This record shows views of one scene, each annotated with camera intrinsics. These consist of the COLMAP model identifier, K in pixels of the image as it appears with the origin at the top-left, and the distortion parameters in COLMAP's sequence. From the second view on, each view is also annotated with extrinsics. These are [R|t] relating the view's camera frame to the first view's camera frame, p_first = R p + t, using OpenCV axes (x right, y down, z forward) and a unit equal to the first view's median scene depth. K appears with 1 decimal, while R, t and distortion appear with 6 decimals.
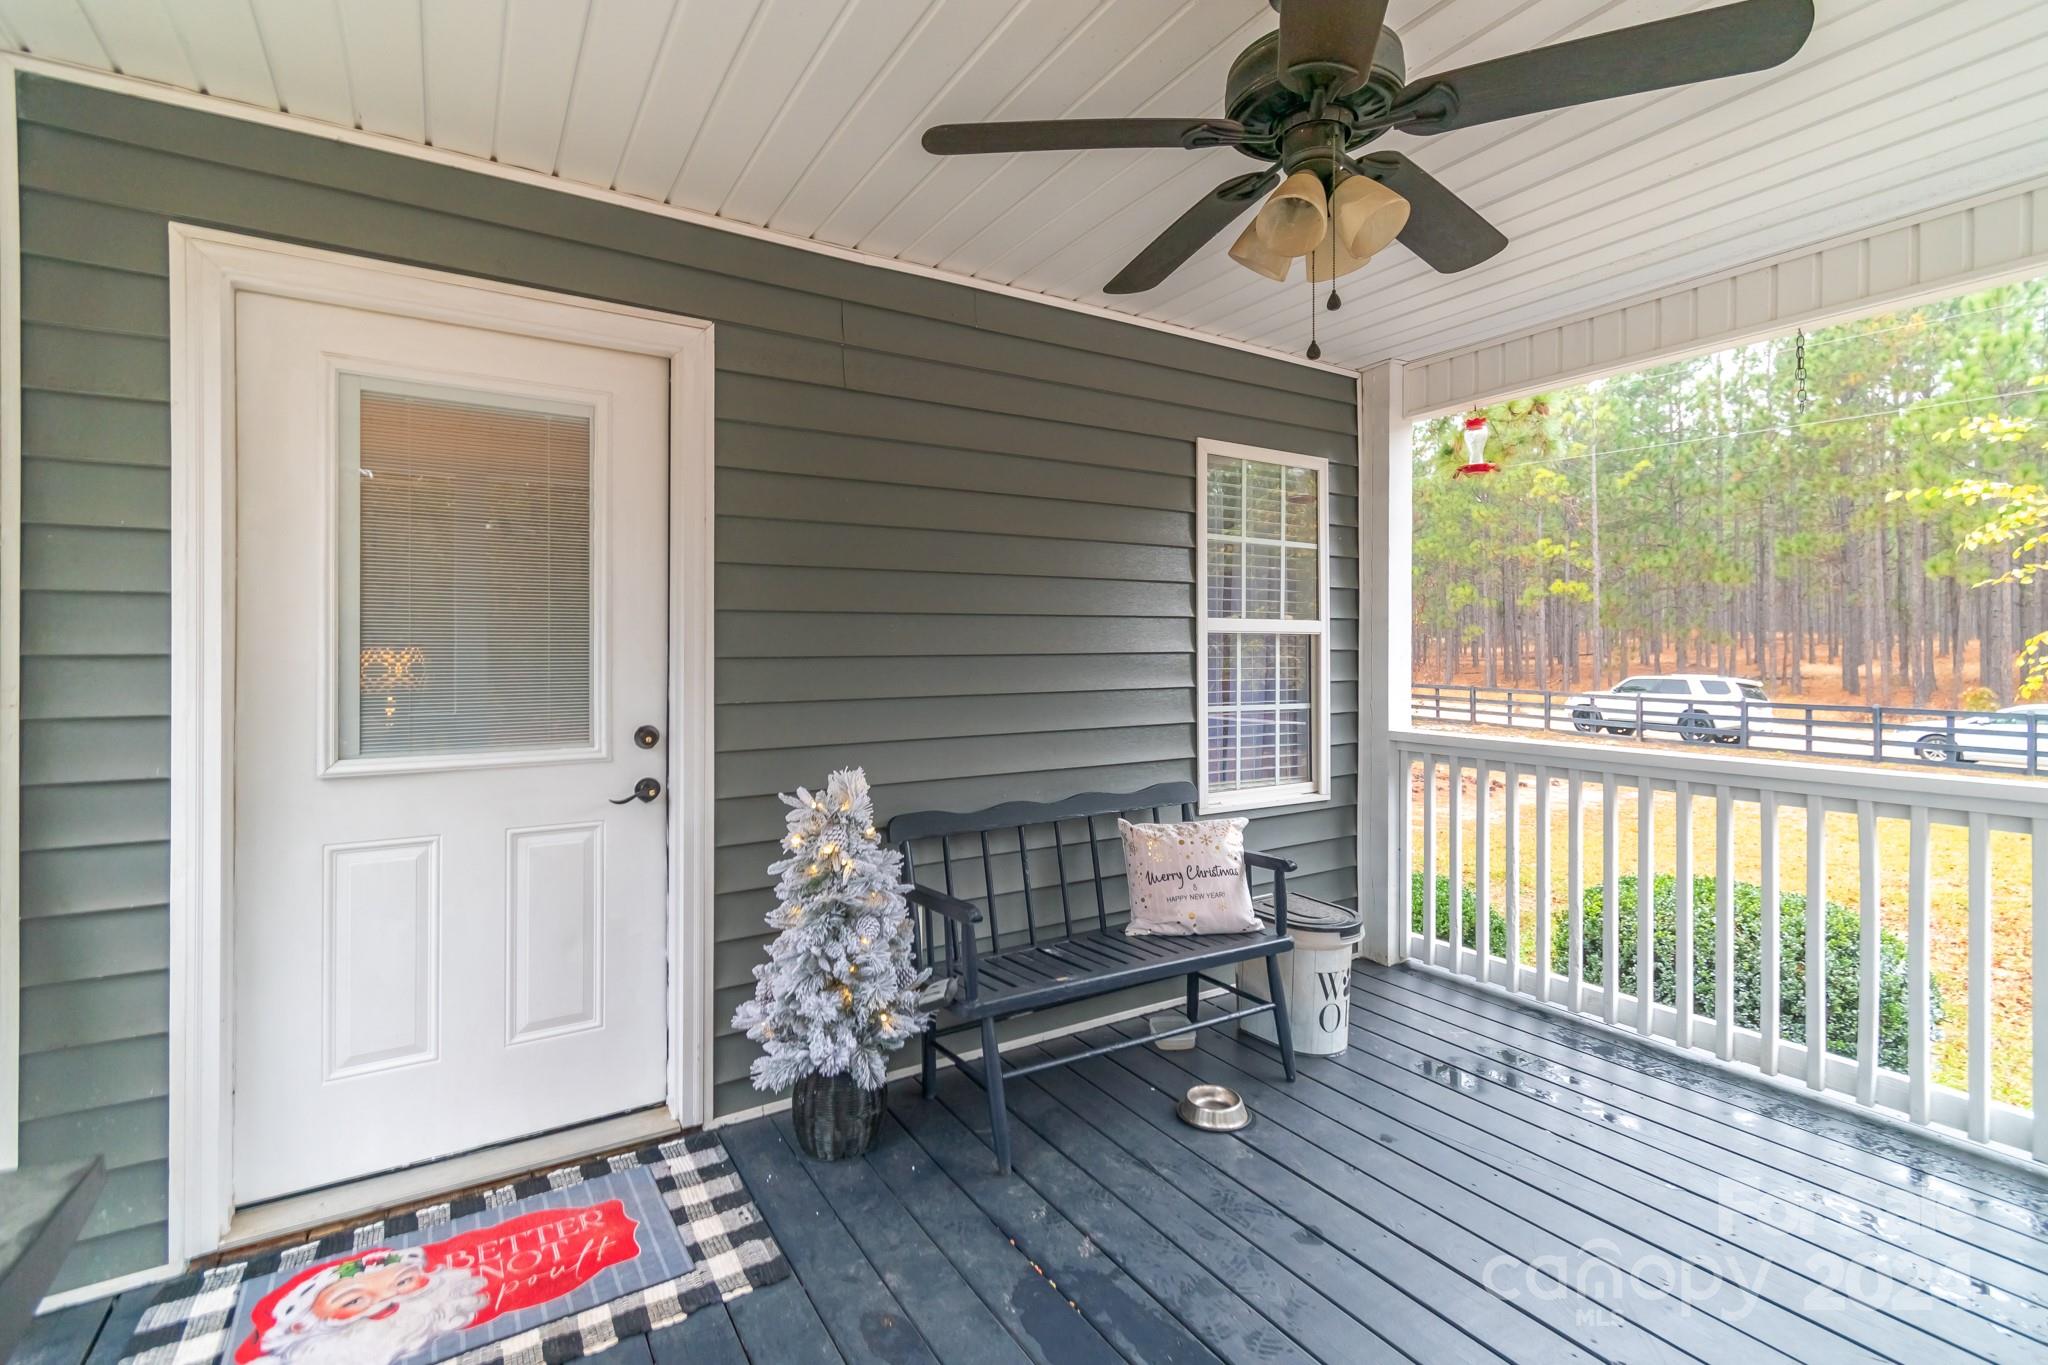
lens RADIAL K [[931.6, 0, 1018.7], [0, 931.6, 635.6], [0, 0, 1]] dist [0.002459, 0.000118]
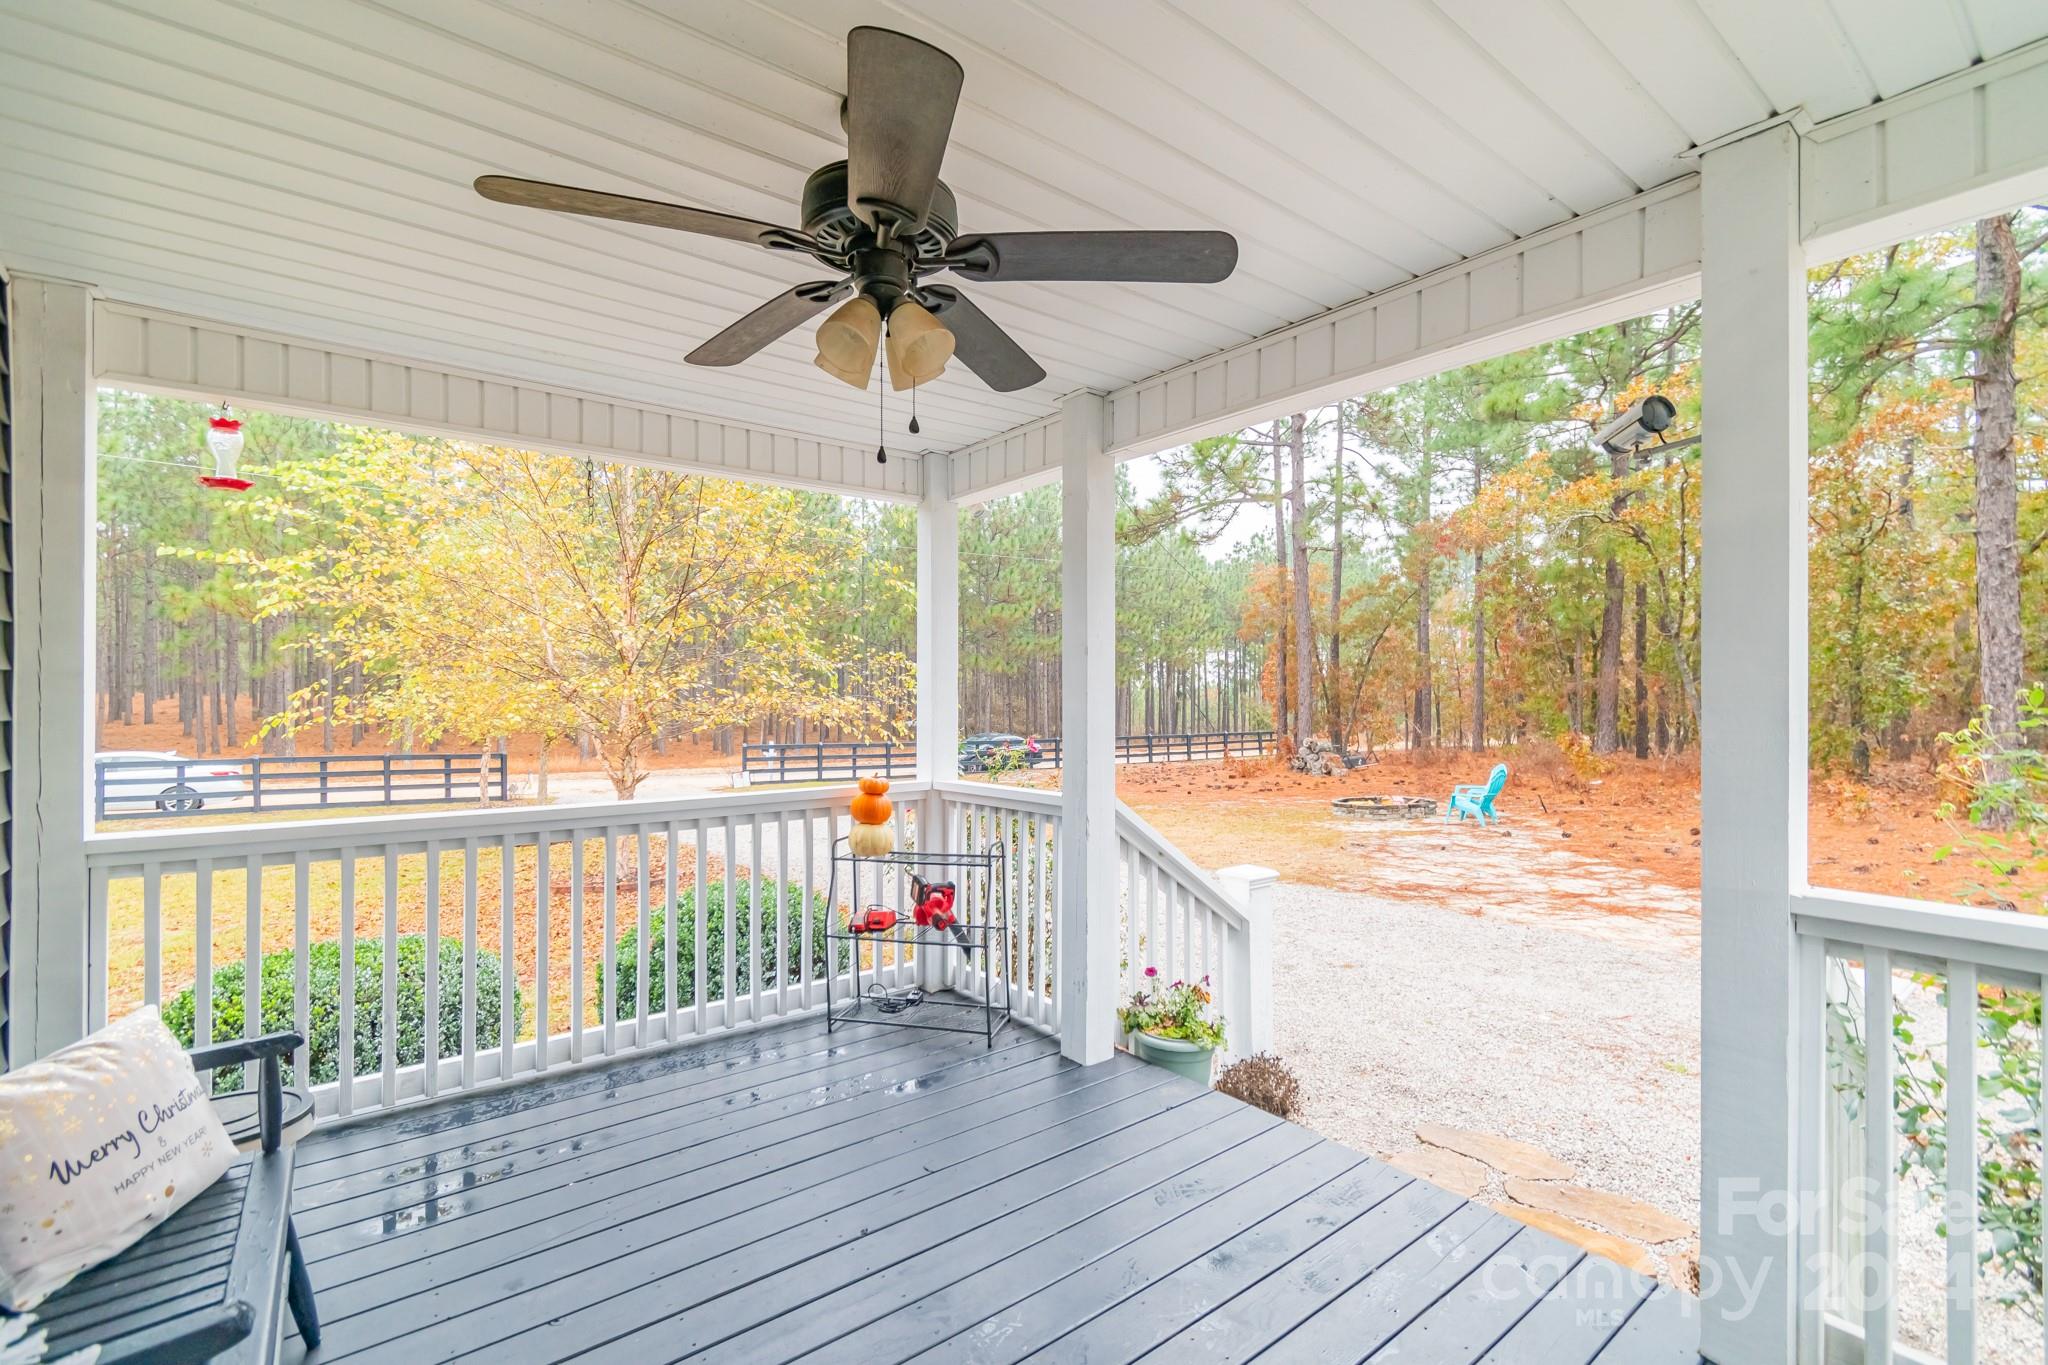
lens RADIAL K [[918.9, 0, 1008.6], [0, 918.9, 684.7], [0, 0, 1]] dist [0.002598, -0.000959]
pose [[-0.074653, 0.006848, 0.997186, -0.545602], [0.002162, 0.999975, -0.006706, -0.006694], [-0.997207, 0.001655, -0.074666, 0.689811]]
